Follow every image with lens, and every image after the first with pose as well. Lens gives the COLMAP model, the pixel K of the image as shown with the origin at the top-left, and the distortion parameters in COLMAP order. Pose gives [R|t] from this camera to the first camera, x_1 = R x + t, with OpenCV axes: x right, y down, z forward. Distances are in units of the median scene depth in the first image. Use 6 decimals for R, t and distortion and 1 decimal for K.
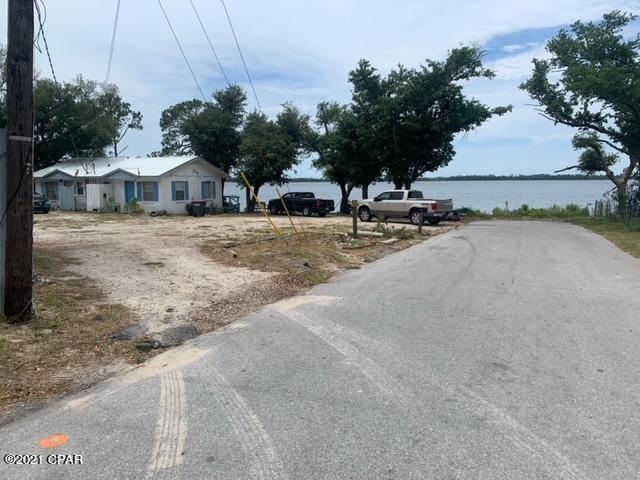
lens RADIAL K [[481.4, 0, 318.4], [0, 481.4, 238.9], [0, 0, 1]] dist [0.058146, -0.009441]
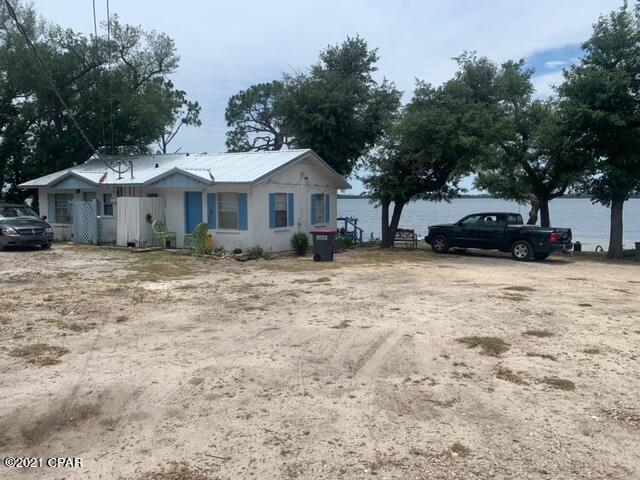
lens RADIAL K [[481.4, 0, 322.3], [0, 481.4, 242.5], [0, 0, 1]] dist [0.058146, -0.009441]
pose [[0.997537, 0.012942, -0.068945, -0.188643], [-0.014892, 0.999502, -0.027838, -0.045147], [0.068550, 0.028796, 0.997232, 0.430198]]
